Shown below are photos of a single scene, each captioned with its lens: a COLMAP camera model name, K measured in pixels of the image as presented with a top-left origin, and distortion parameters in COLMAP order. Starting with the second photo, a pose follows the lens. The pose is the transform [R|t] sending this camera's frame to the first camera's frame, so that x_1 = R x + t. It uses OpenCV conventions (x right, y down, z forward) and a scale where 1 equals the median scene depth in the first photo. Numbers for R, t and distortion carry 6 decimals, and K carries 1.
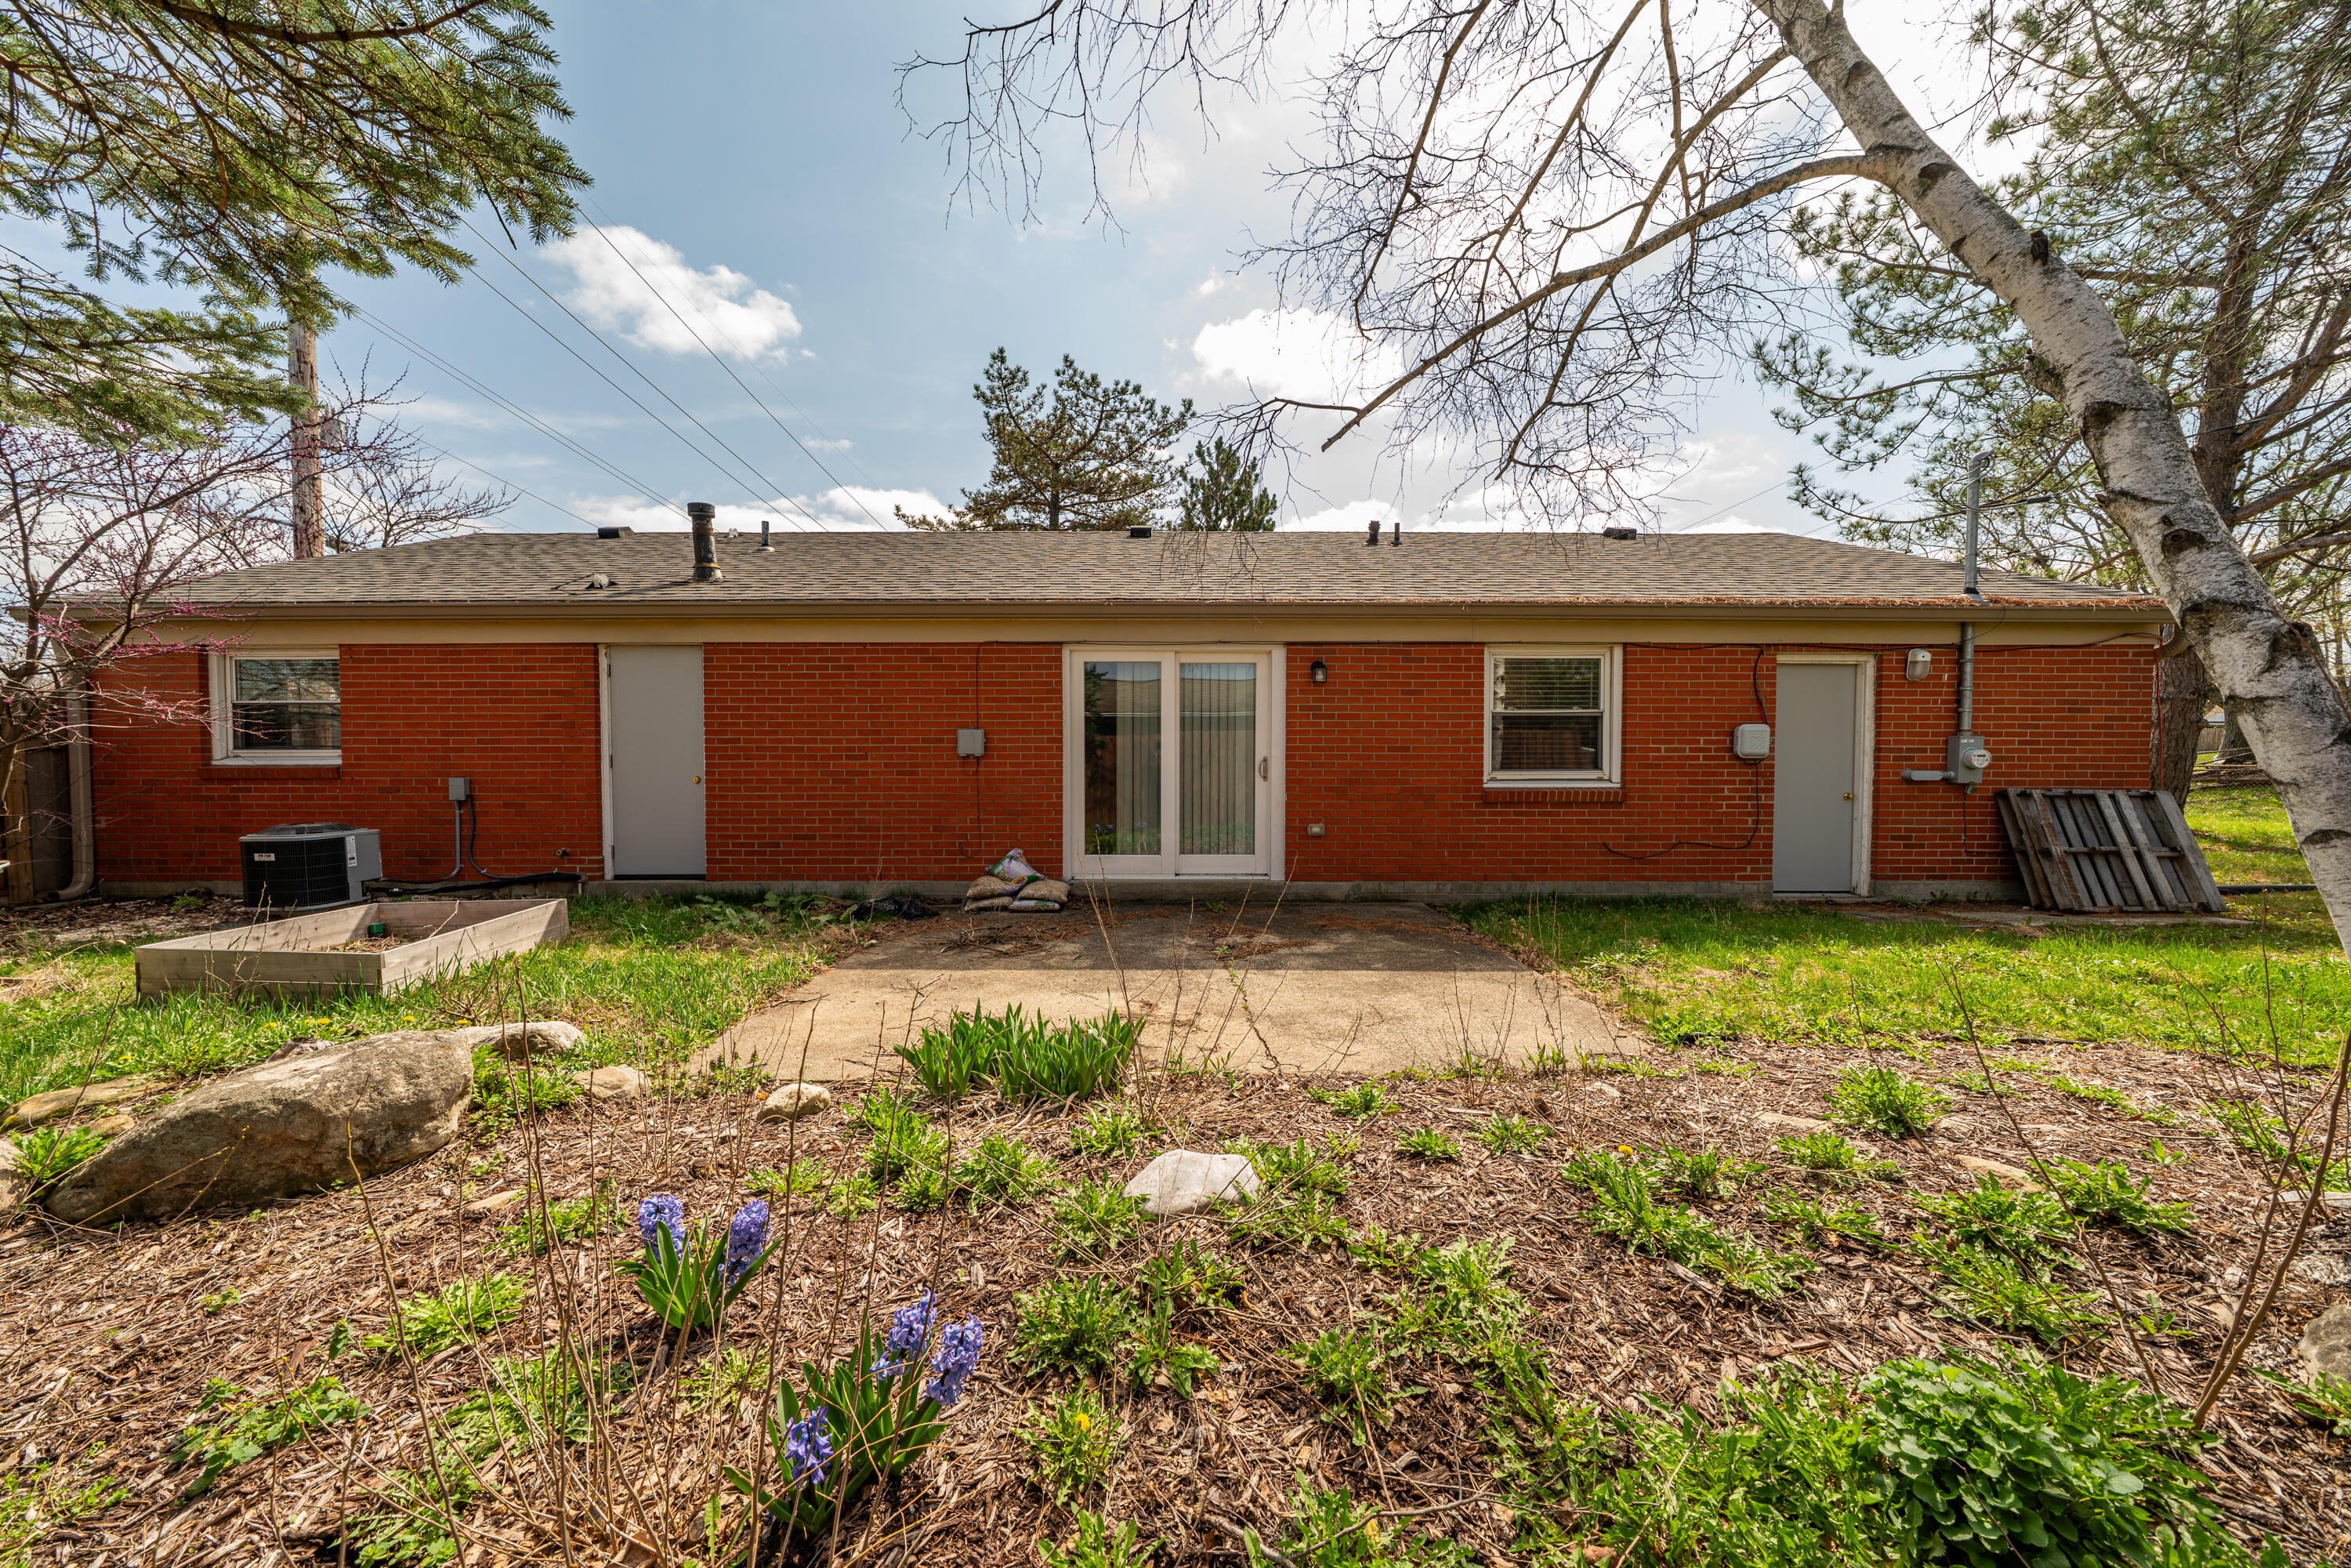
lens RADIAL K [[814.0, 0, 1164.5], [0, 814.0, 785.7], [0, 0, 1]] dist [-0.006006, 0.000005]
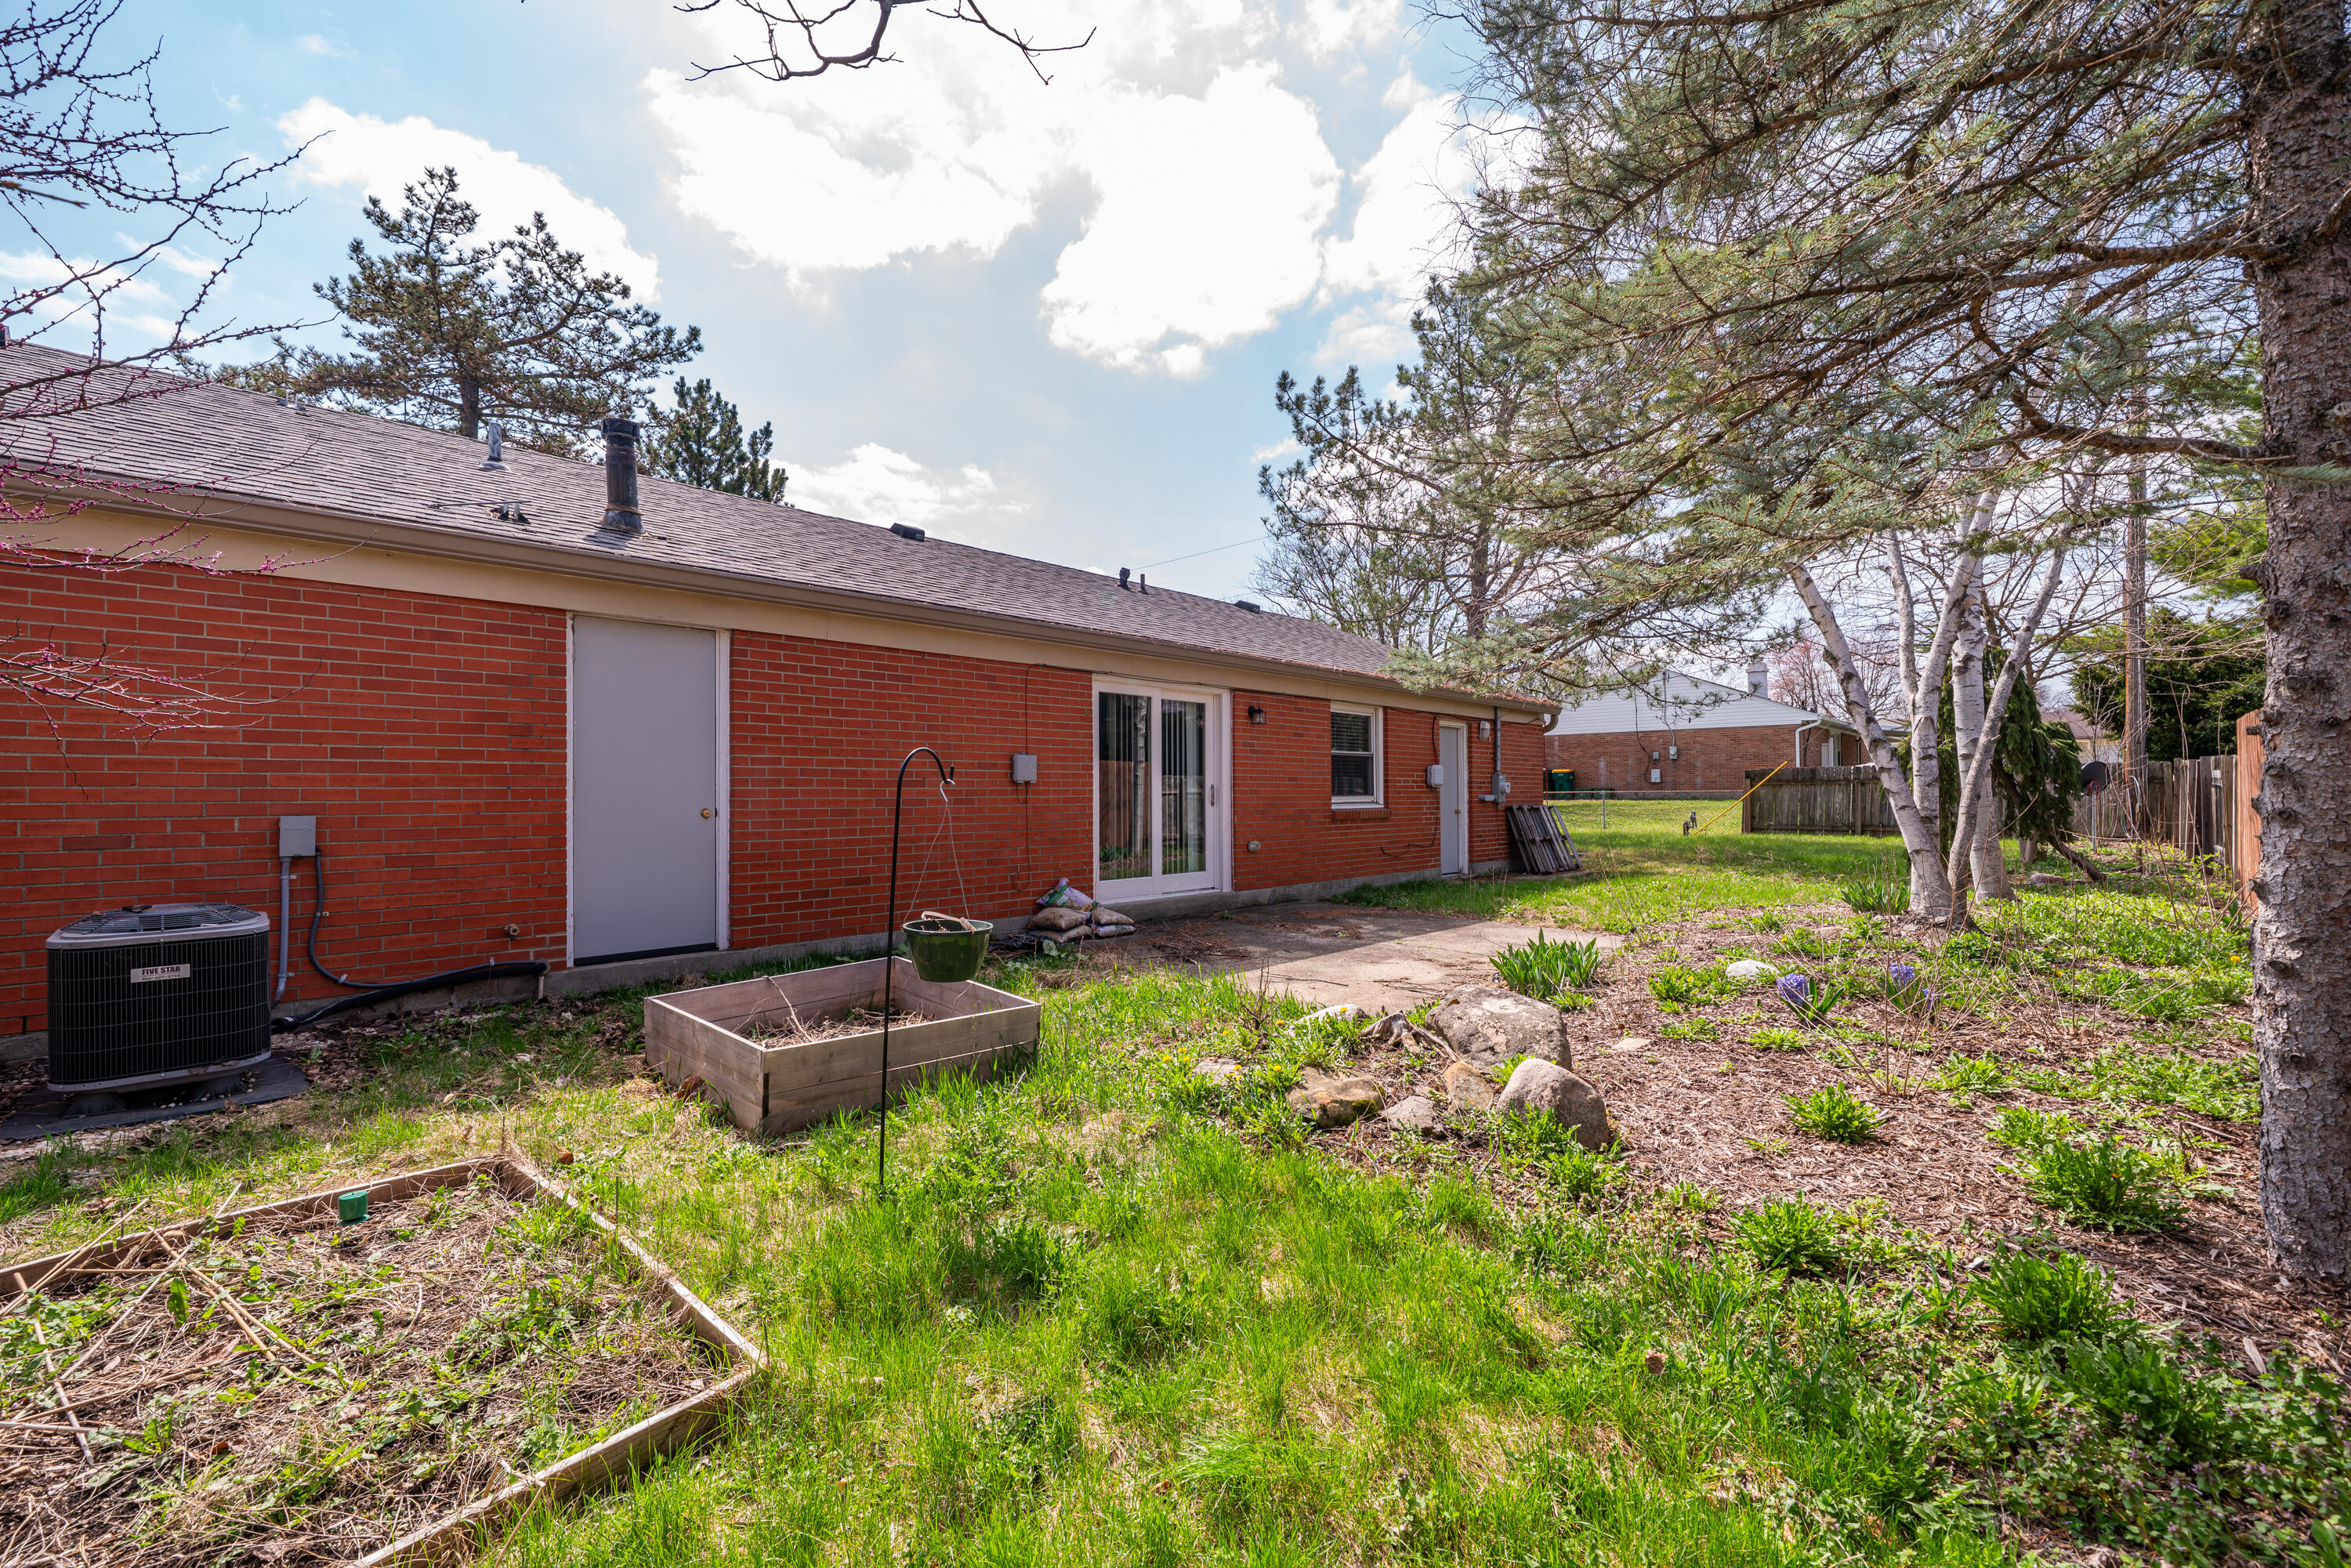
lens RADIAL K [[985.4, 0, 1179.8], [0, 985.4, 783.8], [0, 0, 1]] dist [-0.002031, -0.000456]
pose [[0.682899, 0.005103, 0.730495, -0.928829], [0.022949, 0.999332, -0.028435, 0.001227], [-0.730152, 0.036183, 0.682326, 0.085552]]
